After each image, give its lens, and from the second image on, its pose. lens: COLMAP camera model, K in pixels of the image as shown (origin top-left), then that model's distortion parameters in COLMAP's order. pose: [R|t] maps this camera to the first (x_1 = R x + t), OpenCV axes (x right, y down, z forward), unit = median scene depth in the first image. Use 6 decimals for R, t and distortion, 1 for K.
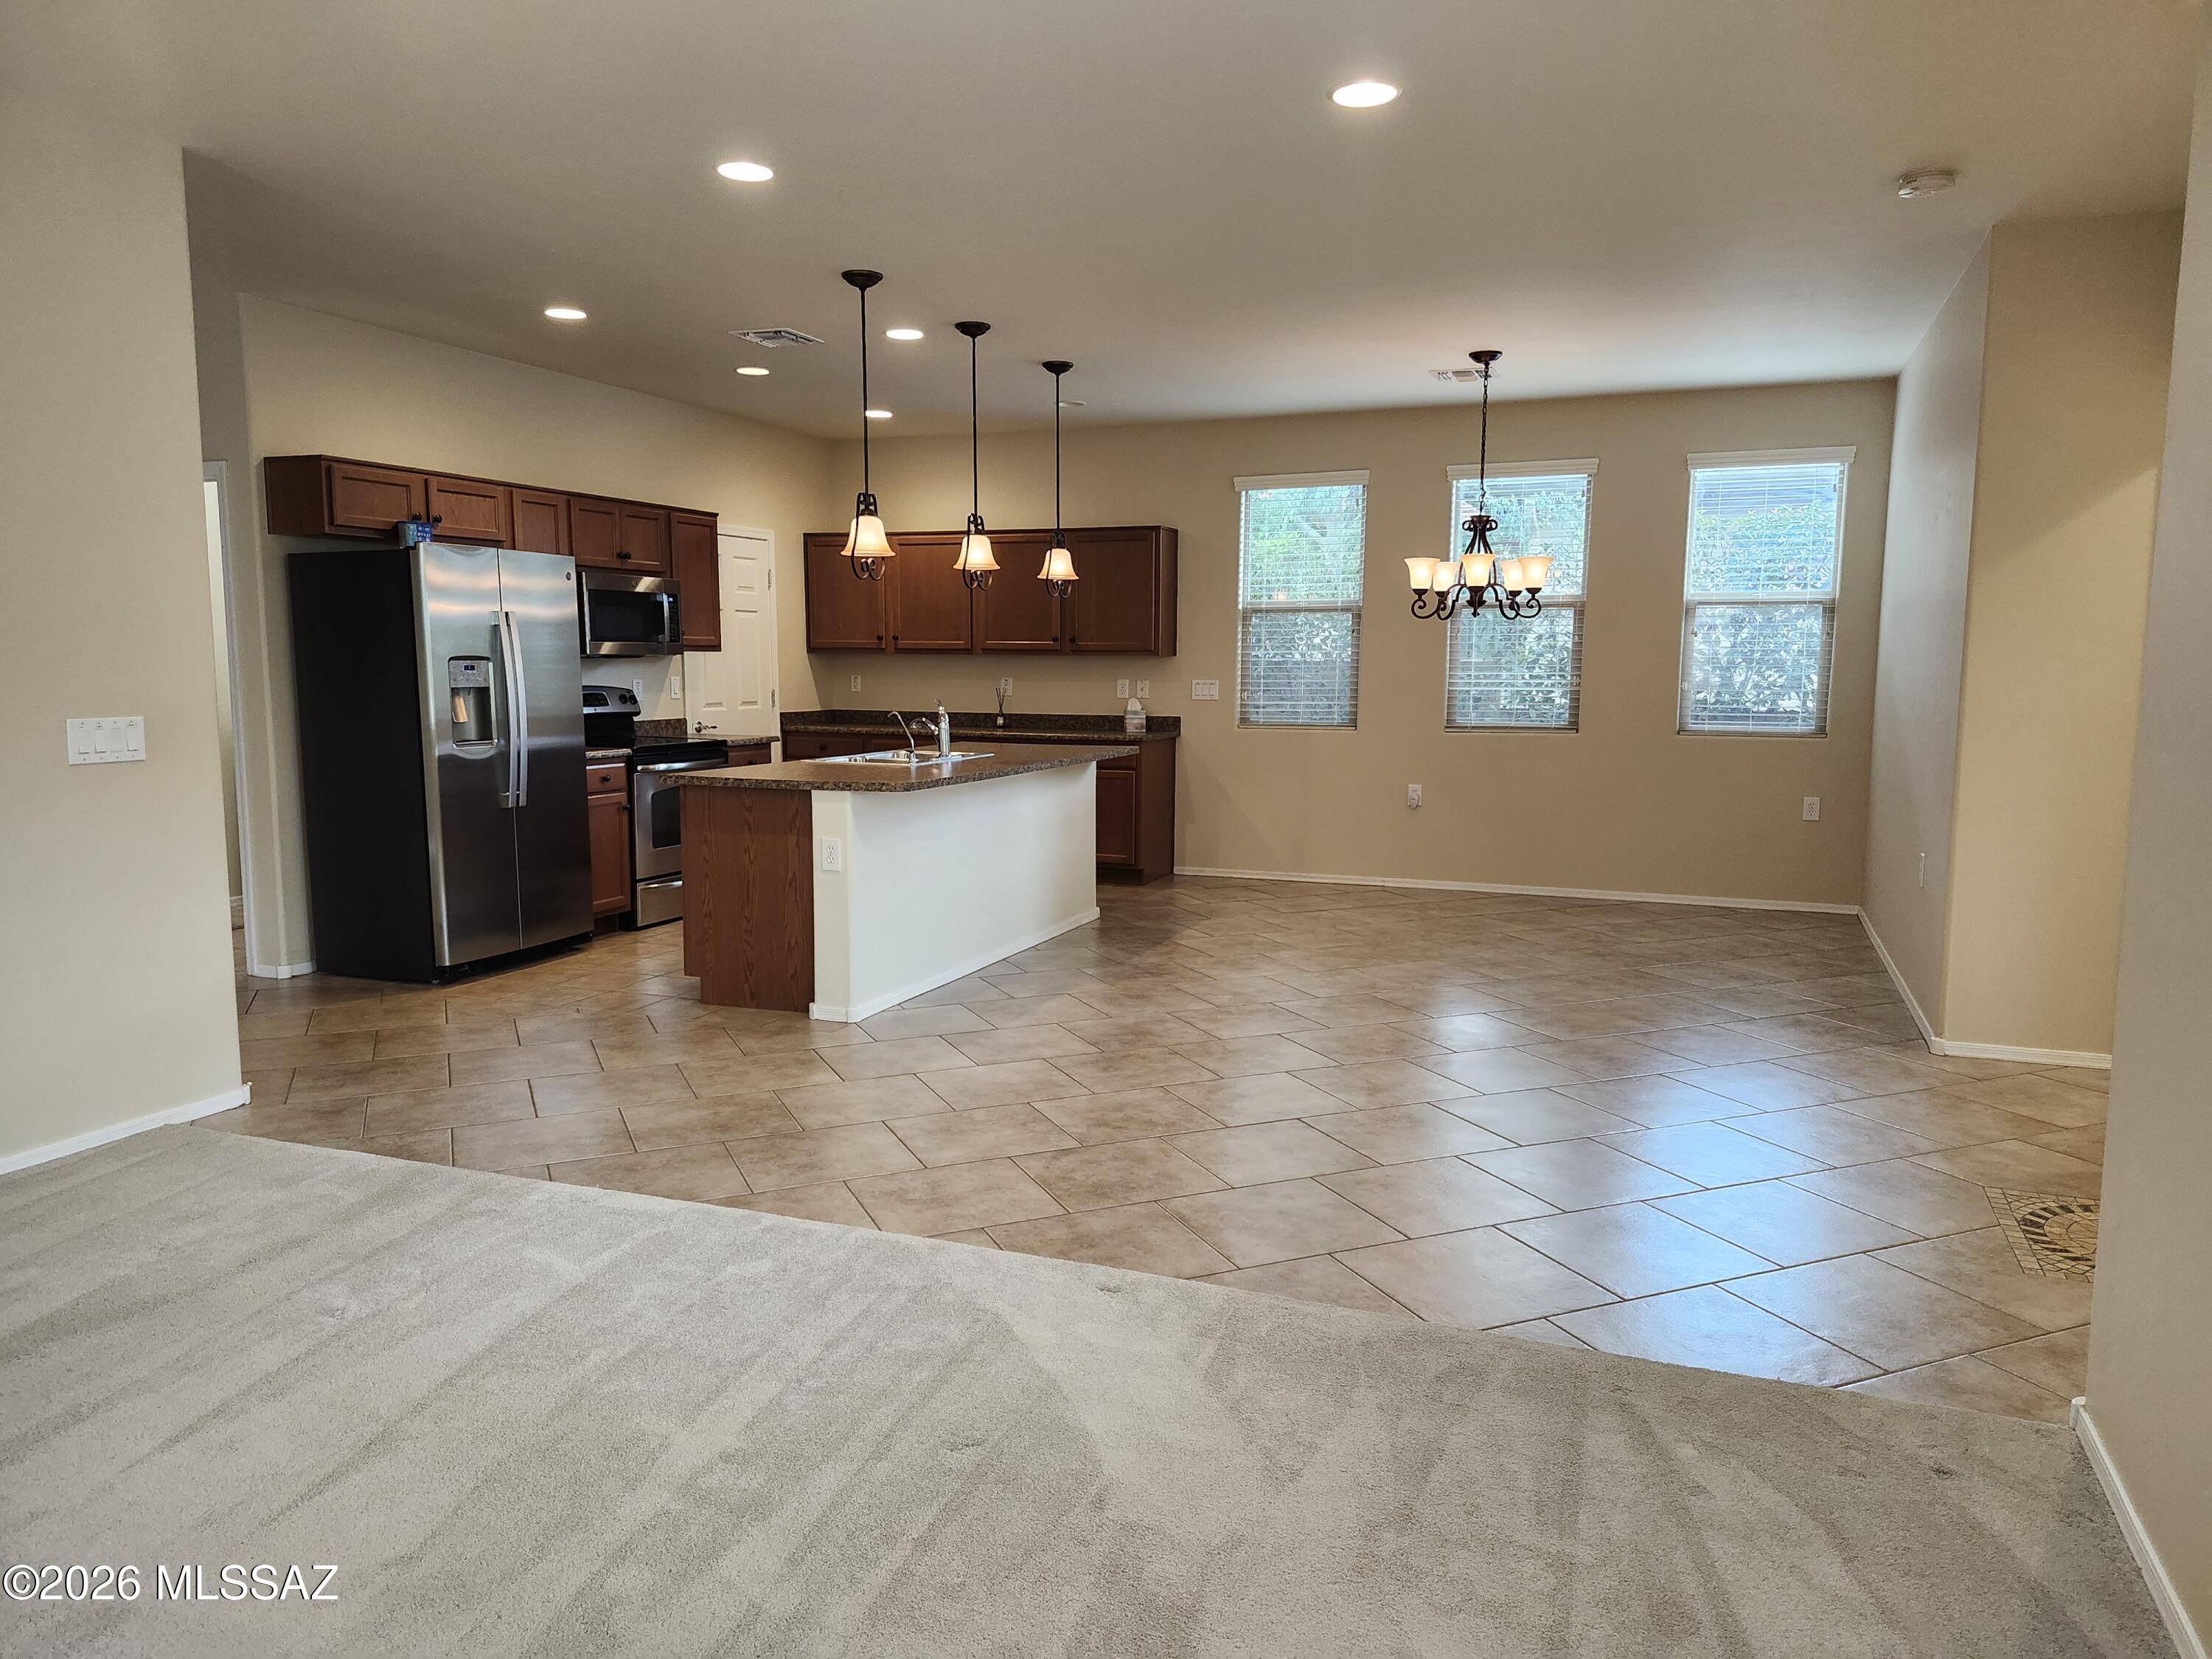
lens RADIAL K [[1527.2, 0, 1110.1], [0, 1527.2, 839.2], [0, 0, 1]] dist [0.086613, -0.093737]
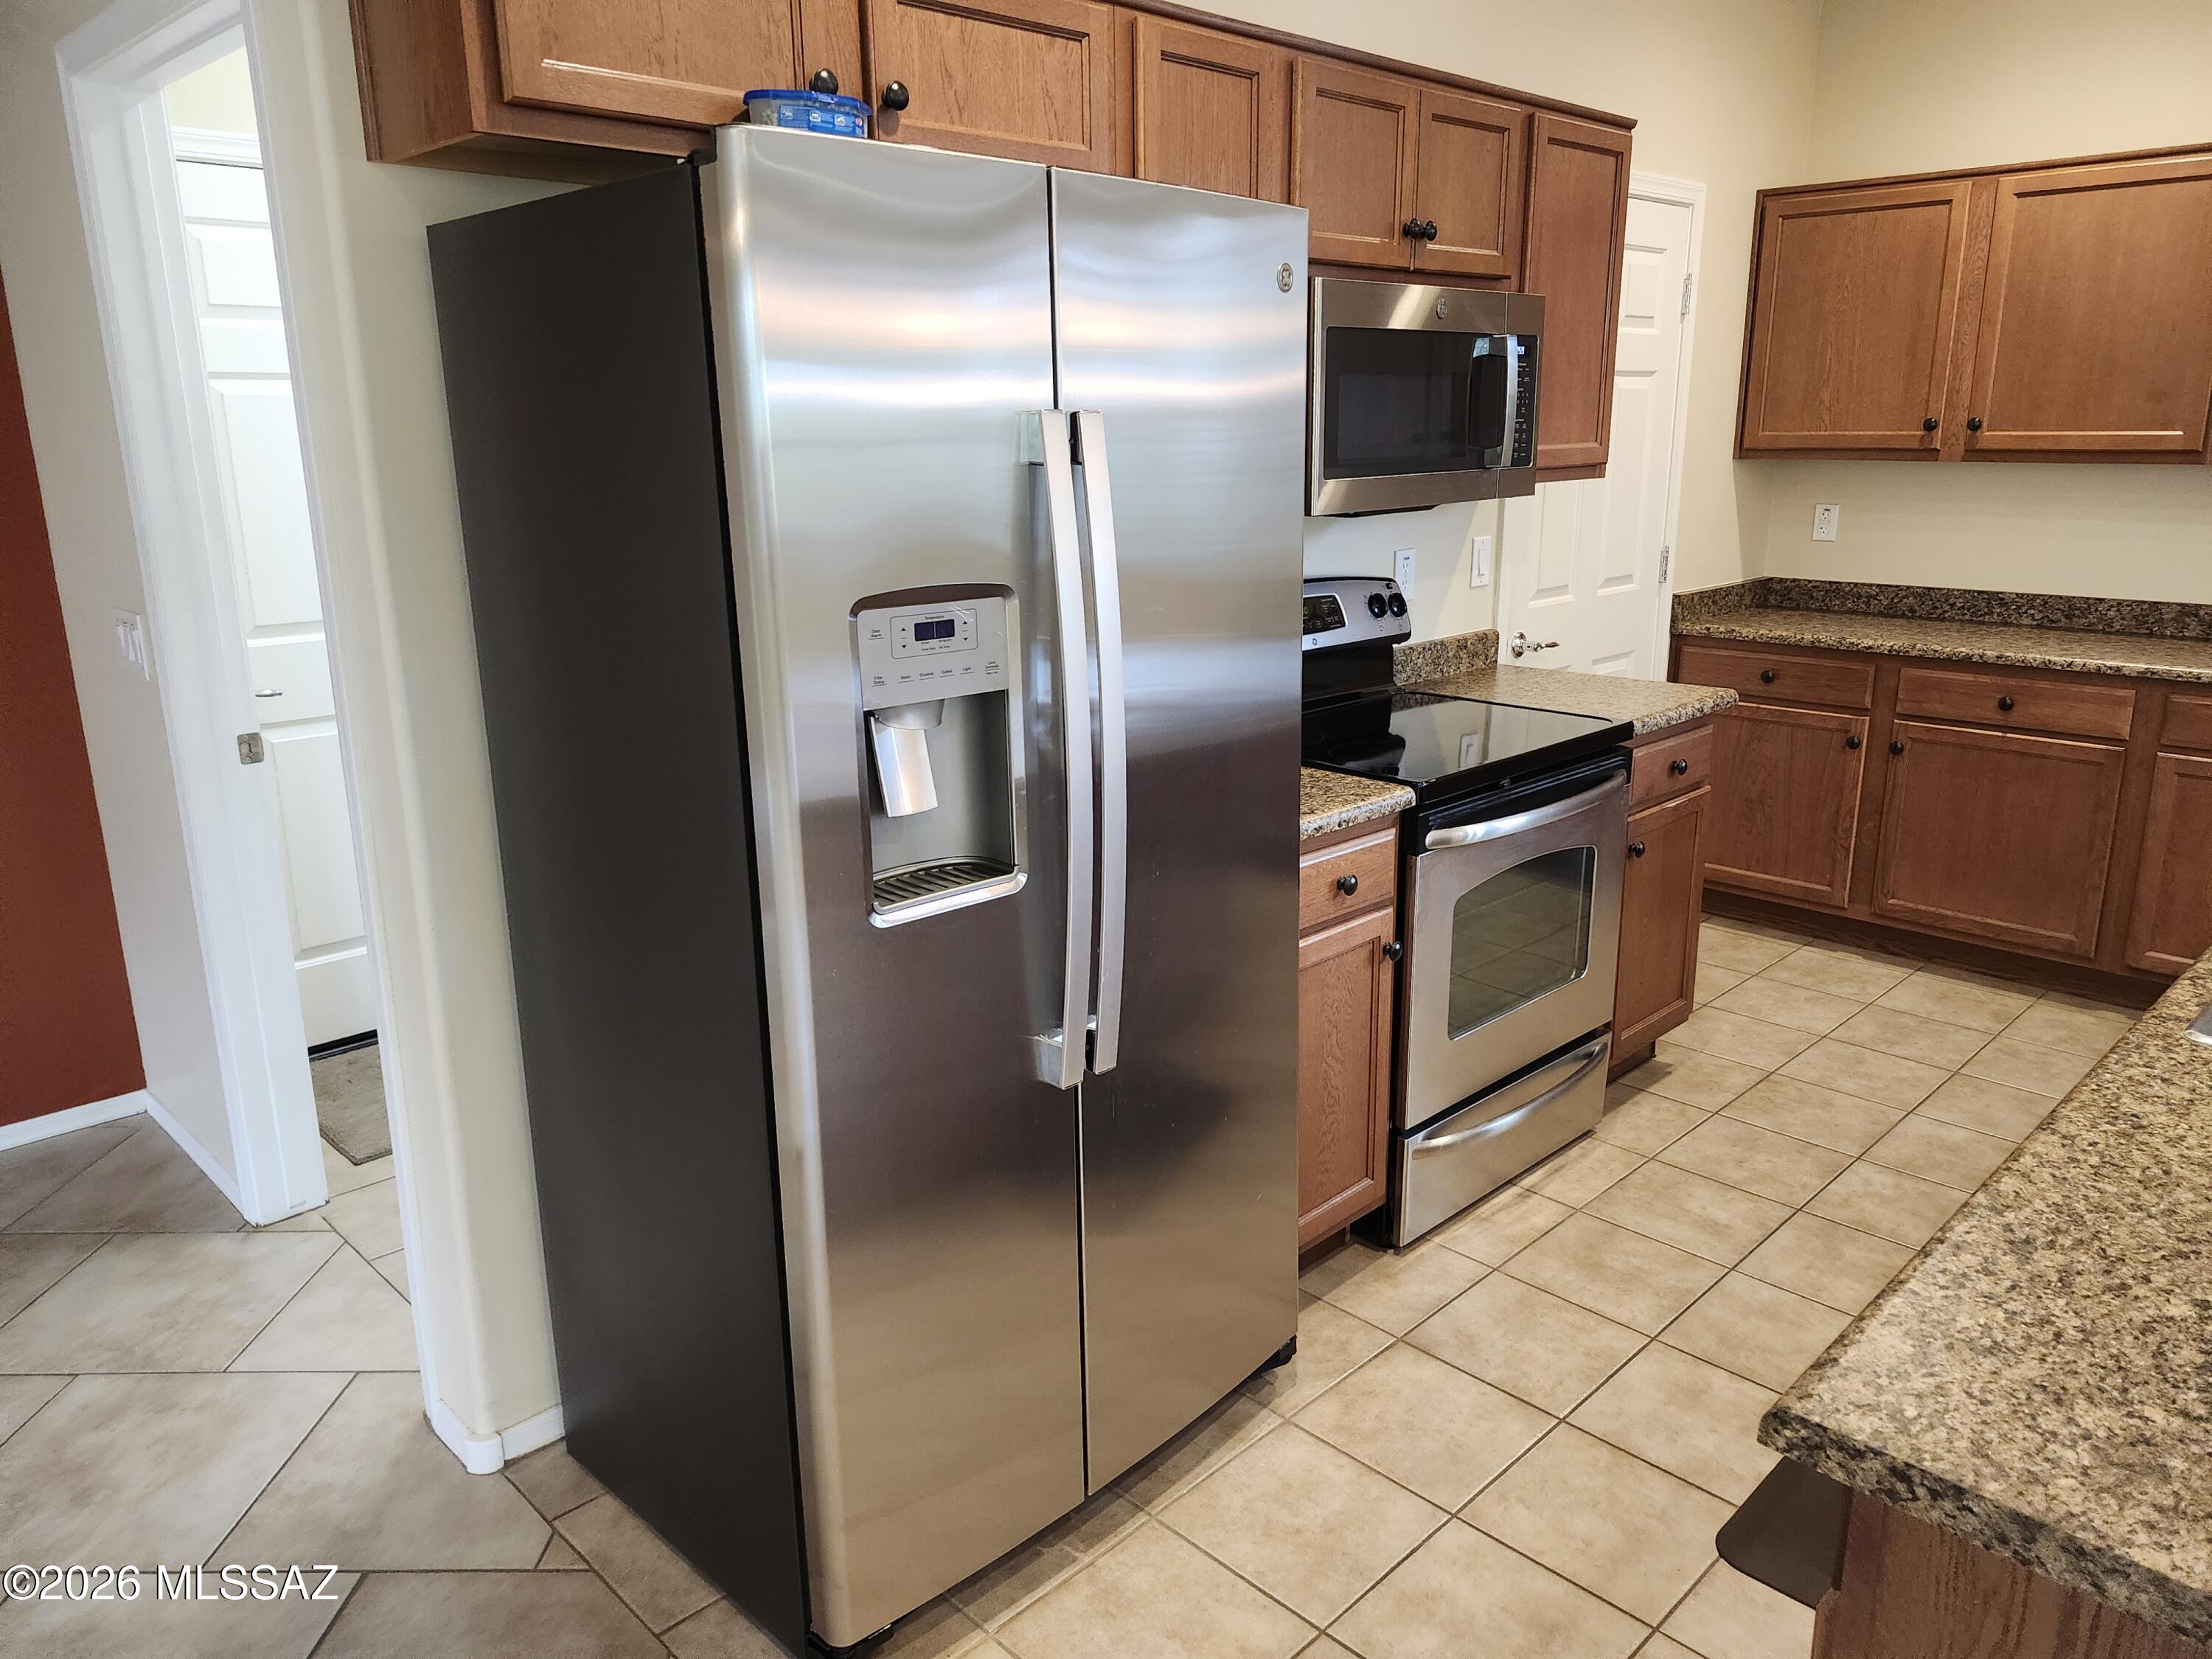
lens RADIAL K [[1527.2, 0, 1112.1], [0, 1527.2, 799.4], [0, 0, 1]] dist [0.086613, -0.093737]
pose [[0.915770, 0.086782, -0.392217, -0.243334], [-0.036741, 0.990388, 0.133348, -0.103396], [0.400019, -0.107706, 0.910156, 0.669470]]
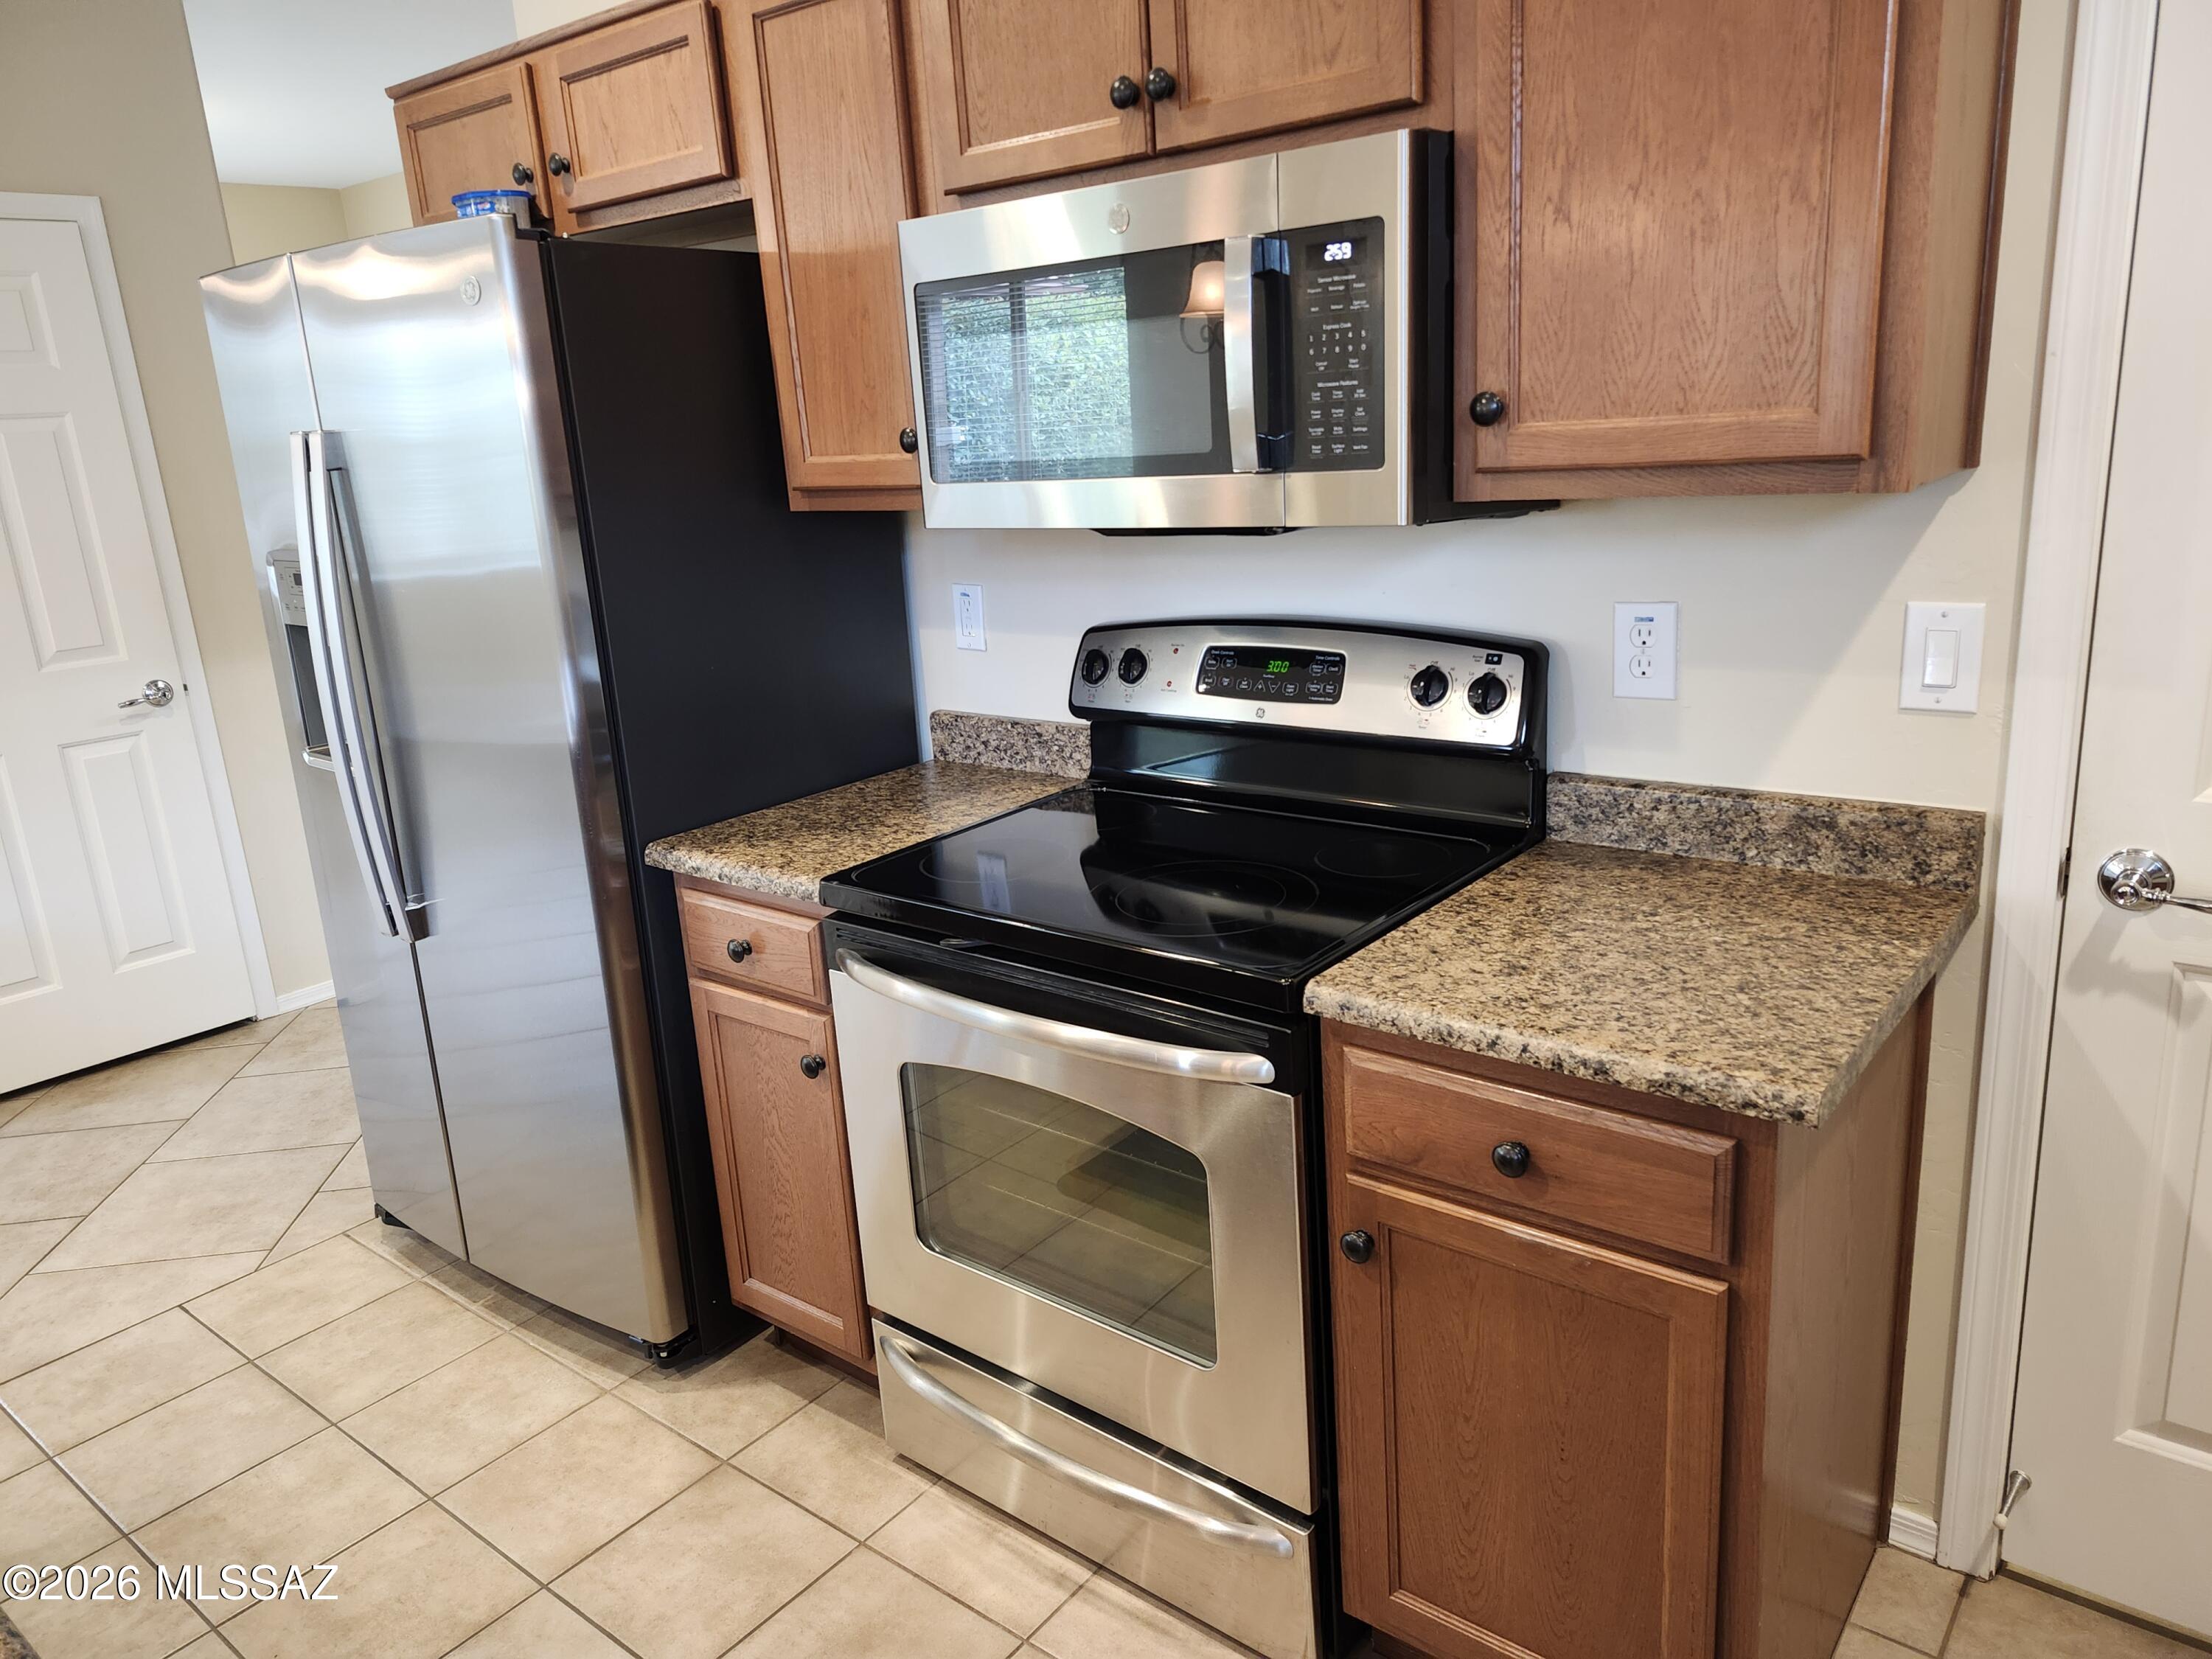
lens RADIAL K [[1527.2, 0, 1093.7], [0, 1527.2, 821.5], [0, 0, 1]] dist [0.086613, -0.093737]
pose [[-0.304155, 0.262138, -0.915846, -0.075981], [-0.052498, 0.955321, 0.290872, -0.157138], [0.951175, 0.136550, -0.276804, 1.155844]]
